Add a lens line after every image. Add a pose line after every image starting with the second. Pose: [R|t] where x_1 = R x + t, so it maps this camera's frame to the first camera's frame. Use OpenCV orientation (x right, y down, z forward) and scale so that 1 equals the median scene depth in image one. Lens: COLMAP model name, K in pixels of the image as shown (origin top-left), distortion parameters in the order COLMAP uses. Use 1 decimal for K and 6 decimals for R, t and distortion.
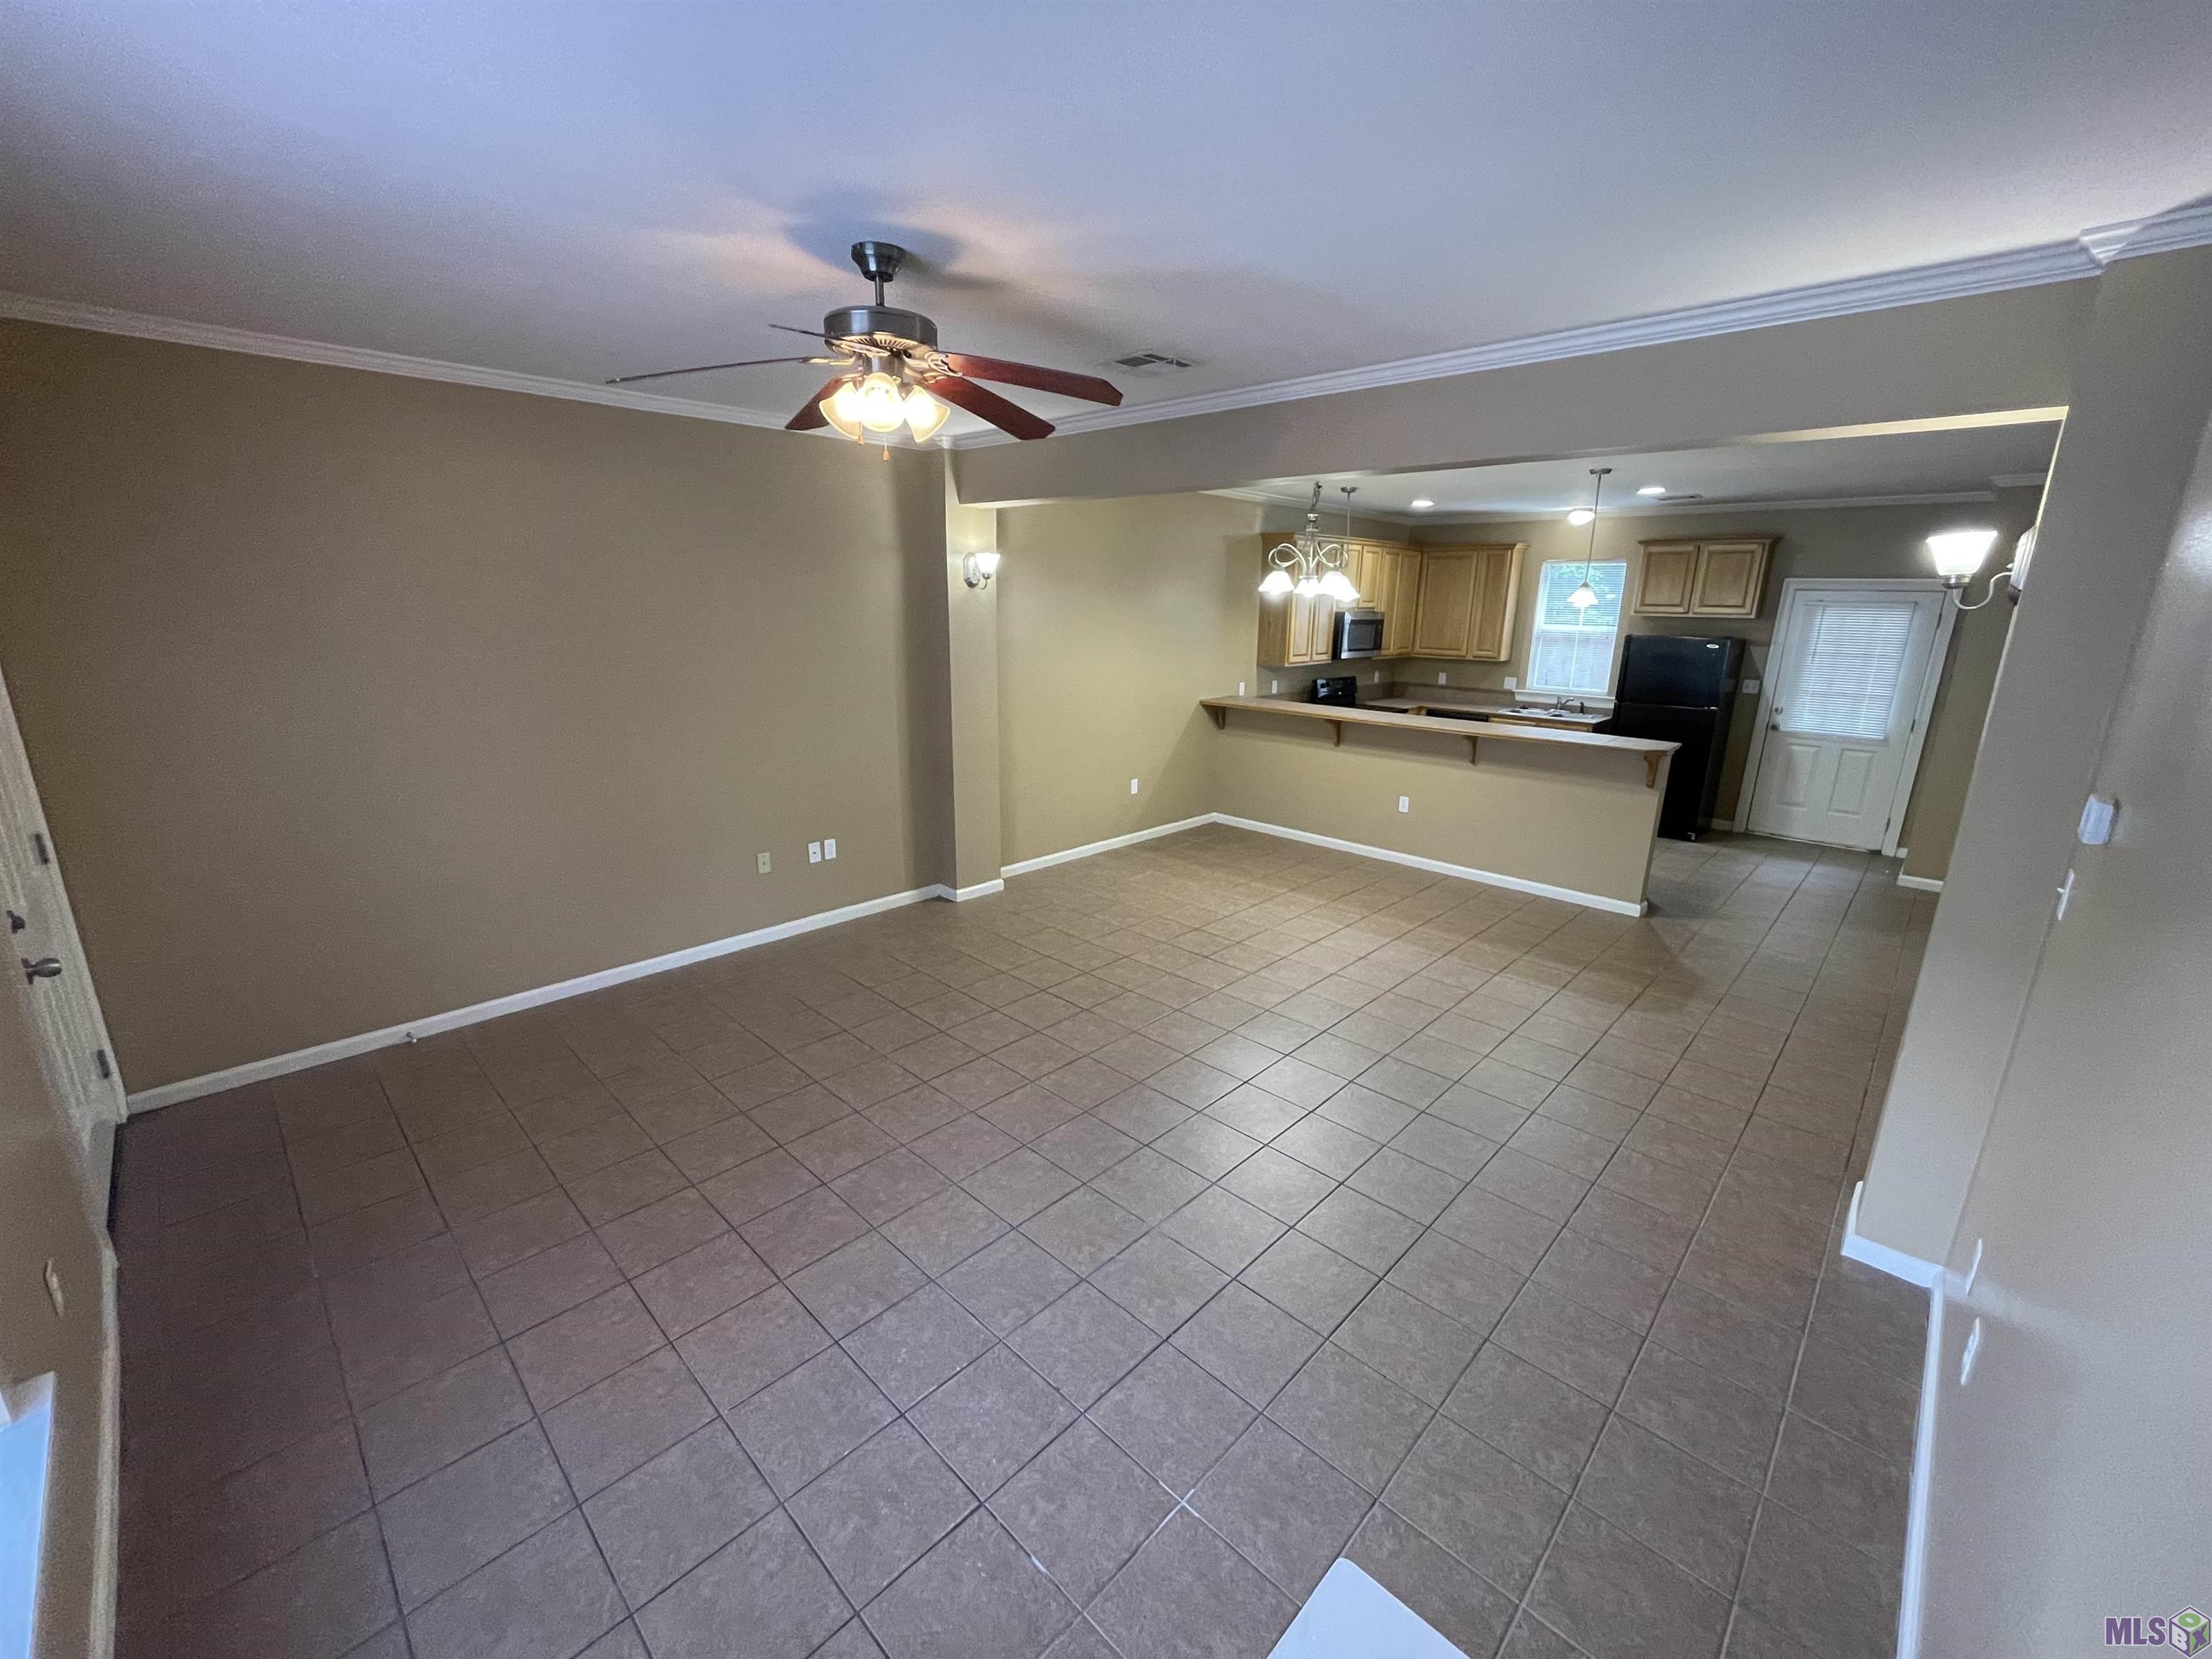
lens RADIAL K [[896.1, 0, 1110.2], [0, 896.1, 829.7], [0, 0, 1]] dist [-0.000607, -0.000463]
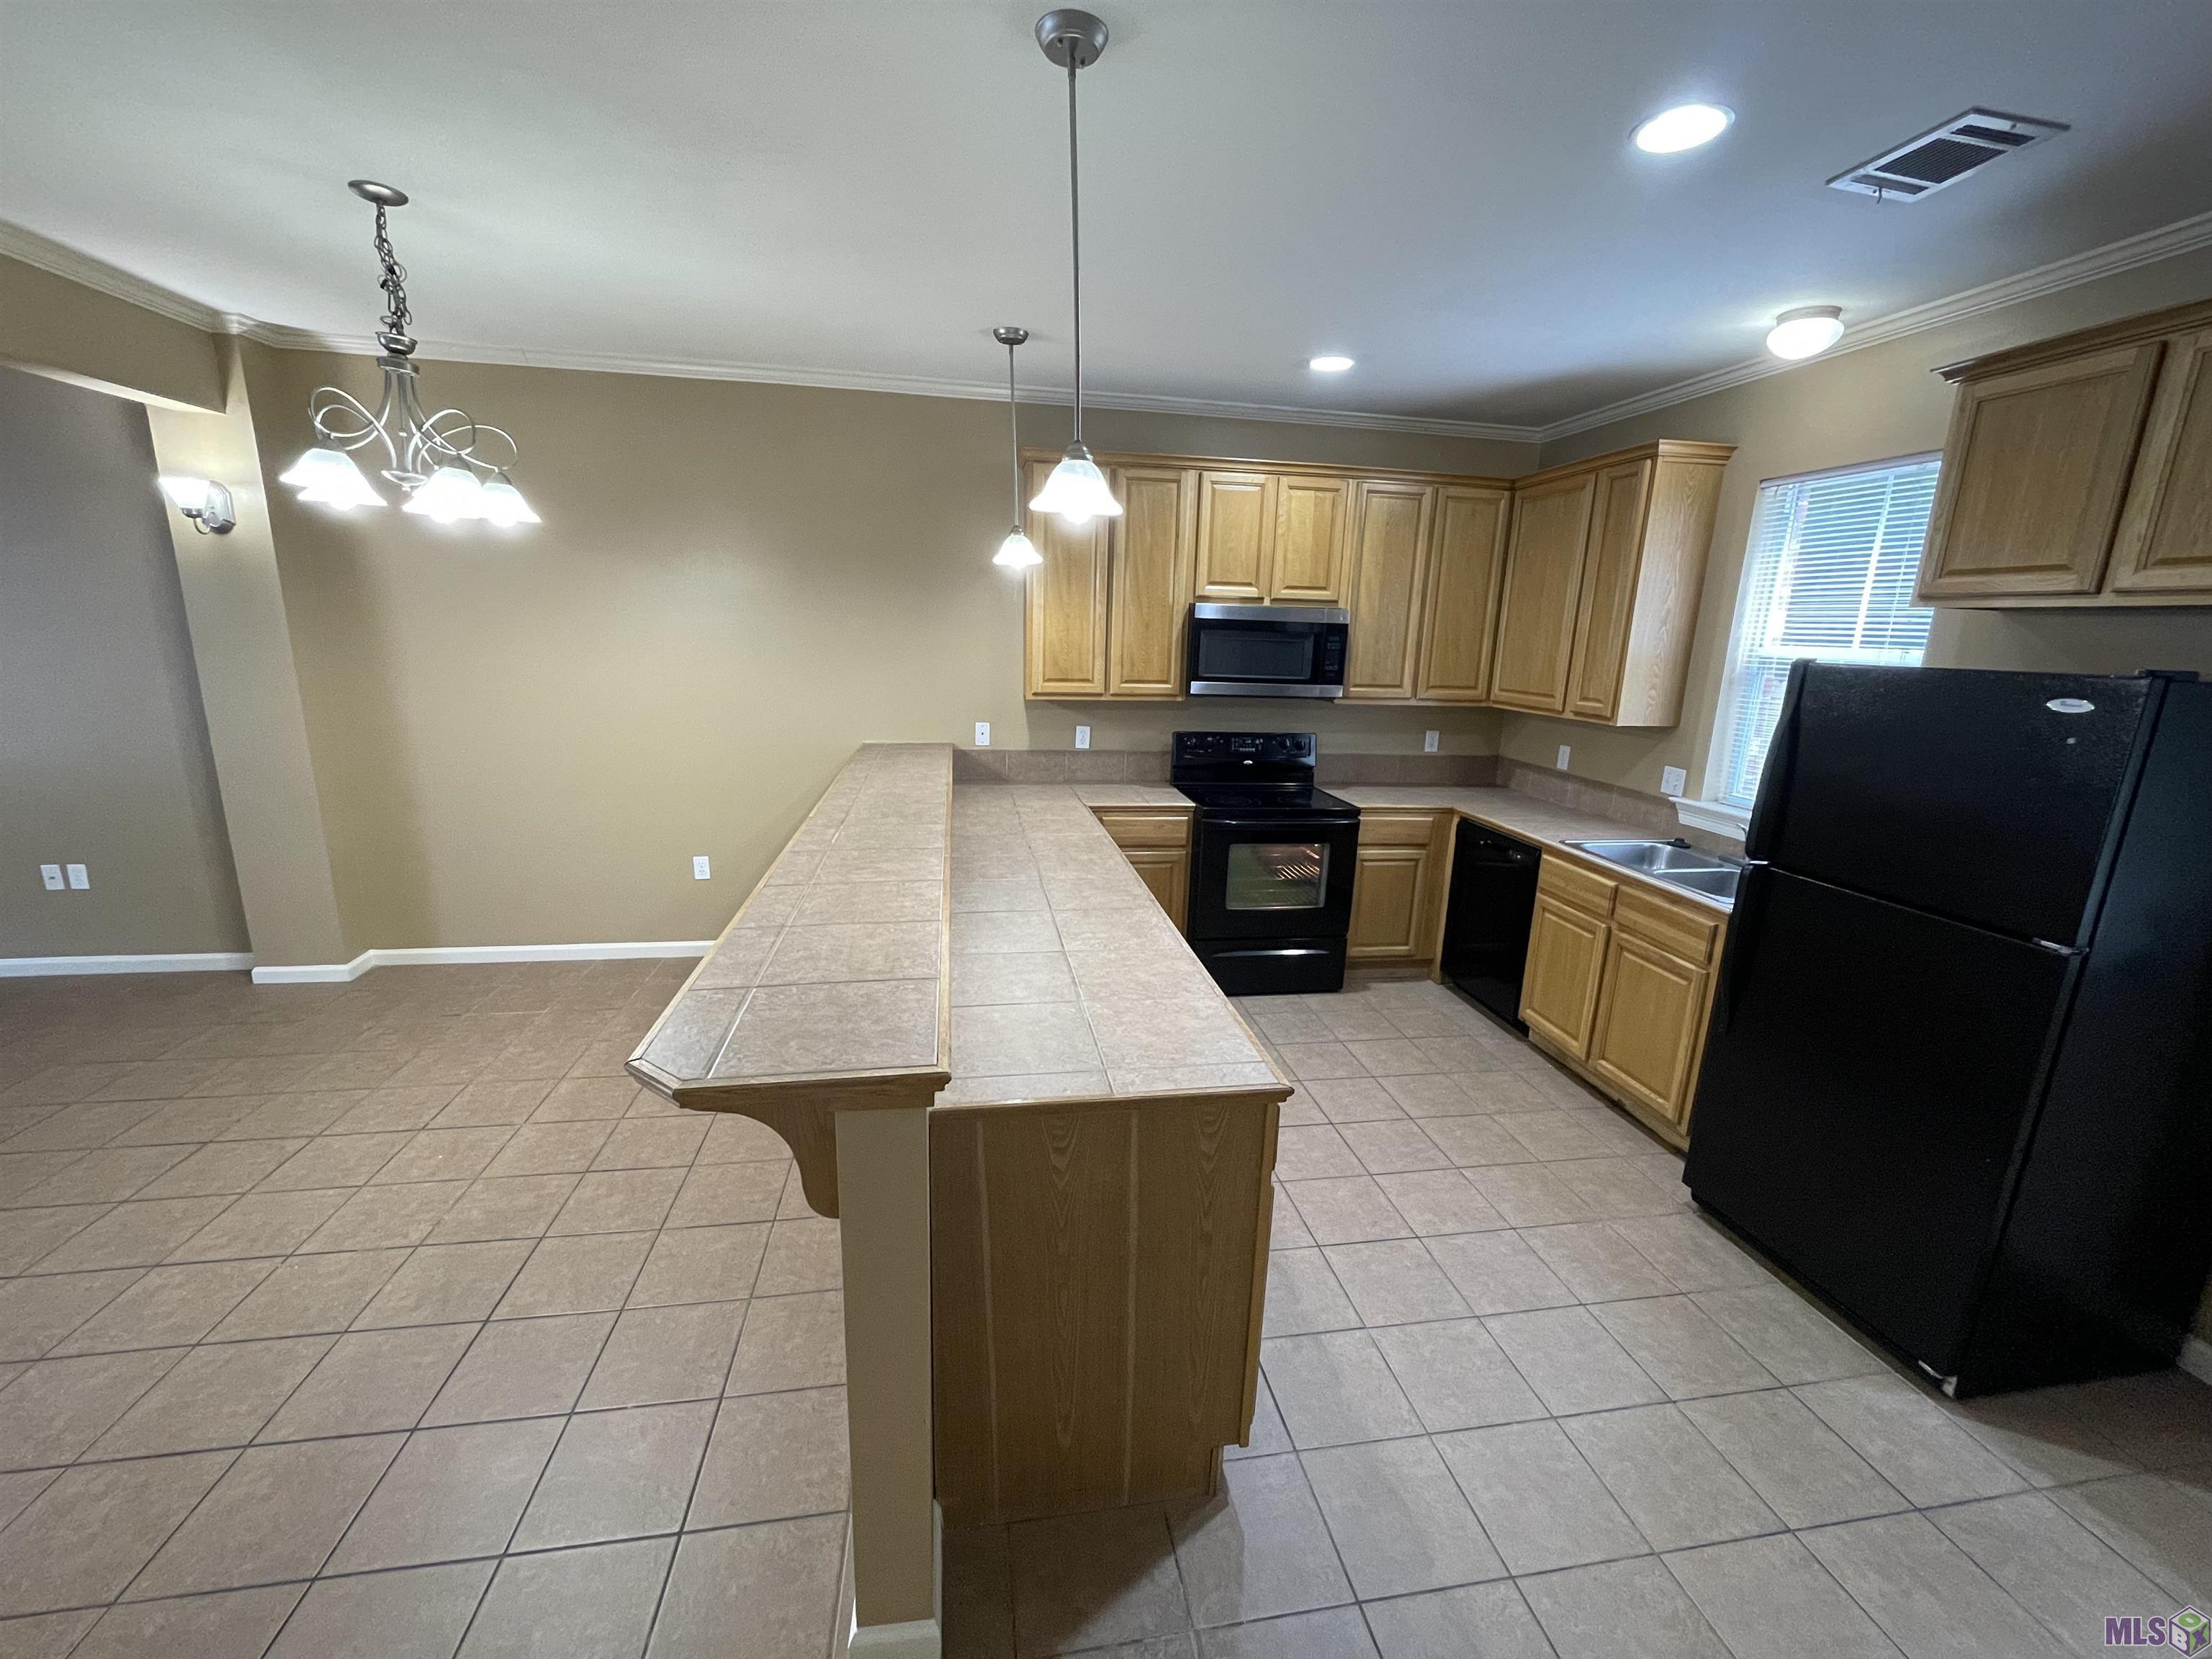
lens RADIAL K [[892.3, 0, 1110.3], [0, 892.3, 830.8], [0, 0, 1]] dist [-0.001891, -0.000552]
pose [[0.802333, 0.143486, -0.579374, 0.598145], [-0.168590, 0.985629, 0.010631, -0.125064], [0.572573, 0.089147, 0.814993, 0.632933]]
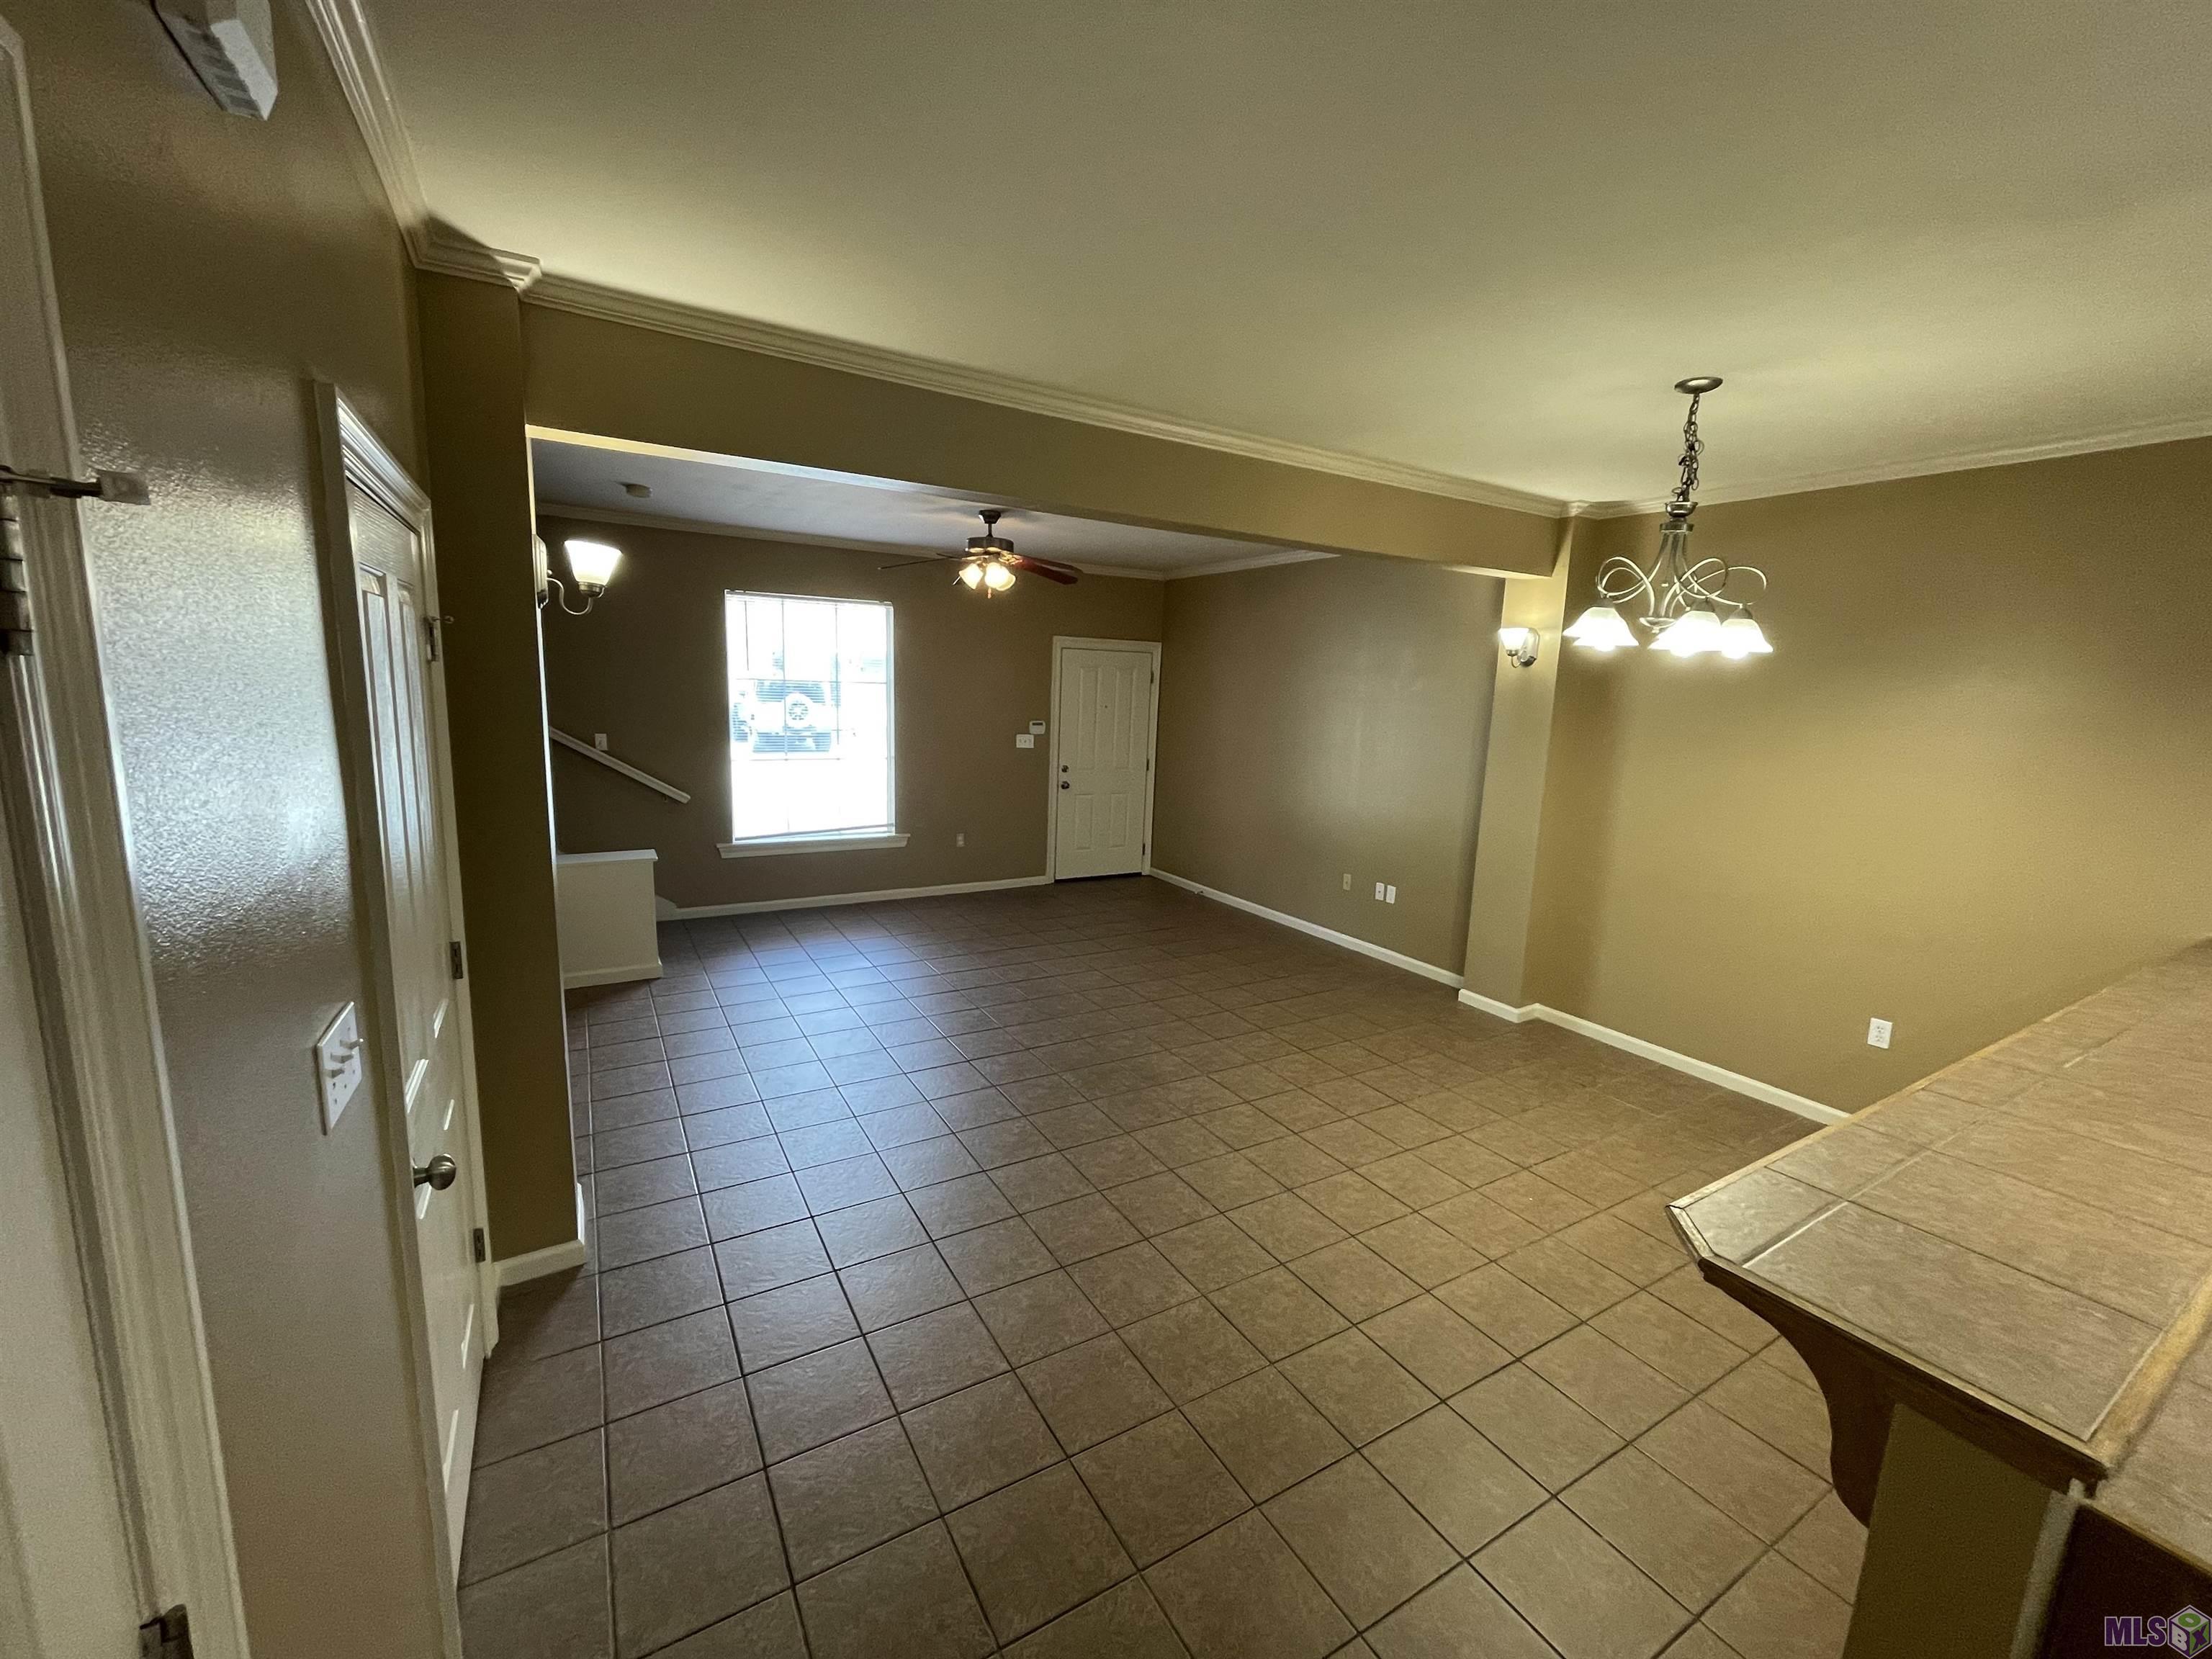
lens RADIAL K [[891.0, 0, 1106.0], [0, 891.0, 829.5], [0, 0, 1]] dist [-0.006397, -0.000170]
pose [[-0.273218, 0.131075, -0.952980, 0.614917], [-0.282481, 0.936064, 0.209735, -0.137102], [0.919541, 0.326502, -0.218724, 0.636597]]
